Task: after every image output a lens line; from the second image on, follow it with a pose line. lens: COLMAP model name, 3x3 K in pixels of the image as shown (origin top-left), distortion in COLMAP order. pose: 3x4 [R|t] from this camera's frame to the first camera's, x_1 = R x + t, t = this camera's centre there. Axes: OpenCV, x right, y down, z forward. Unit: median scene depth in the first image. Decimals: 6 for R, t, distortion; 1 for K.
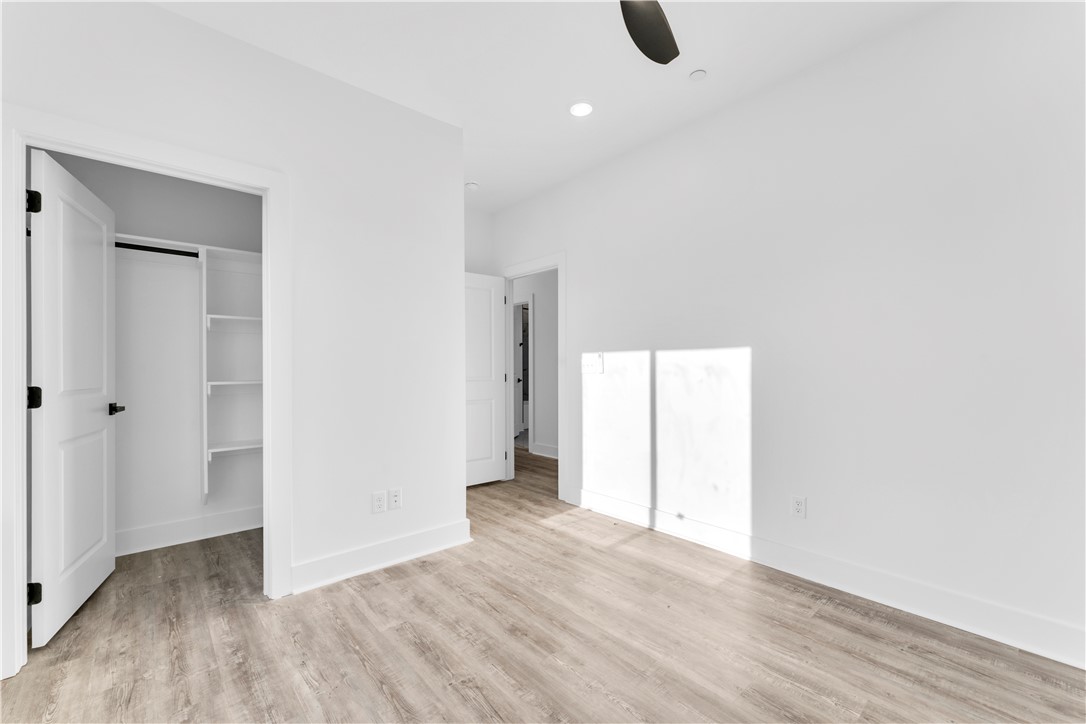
lens RADIAL K [[443.9, 0, 547.4], [0, 443.9, 364.8], [0, 0, 1]] dist [0.002792, -0.000029]
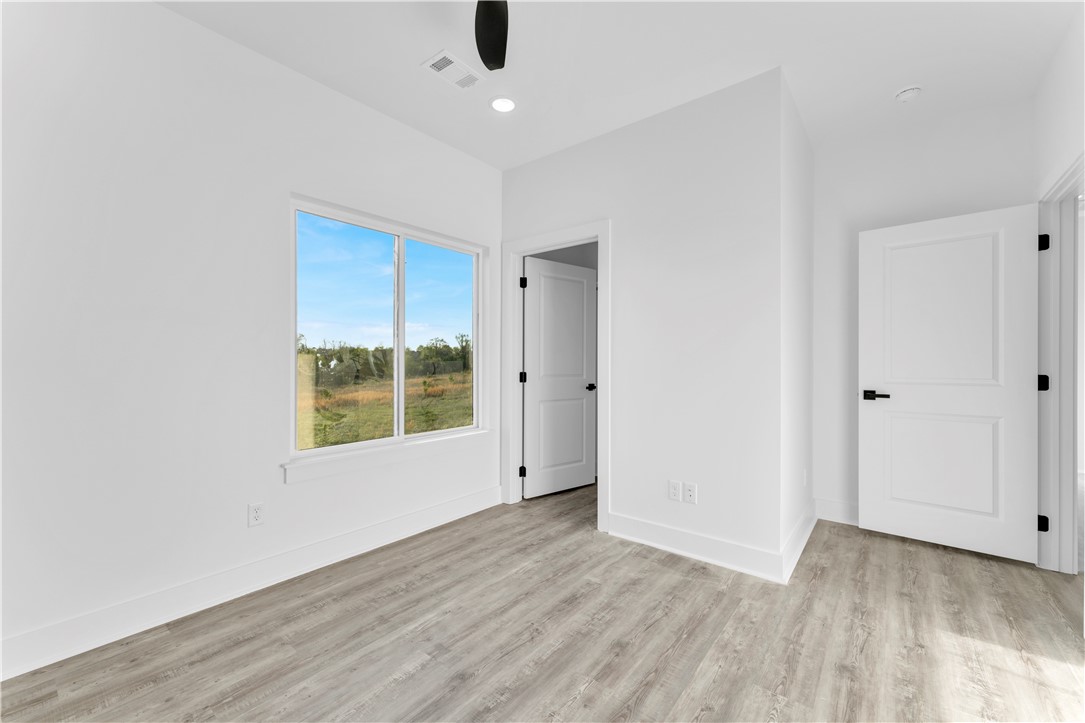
lens RADIAL K [[443.5, 0, 546.2], [0, 443.5, 361.7], [0, 0, 1]] dist [0.002792, -0.000029]
pose [[0.165650, 0.002545, -0.986181, 0.717755], [0.004231, 0.999986, 0.003292, -0.003931], [0.986176, -0.004718, 0.165637, 0.608142]]
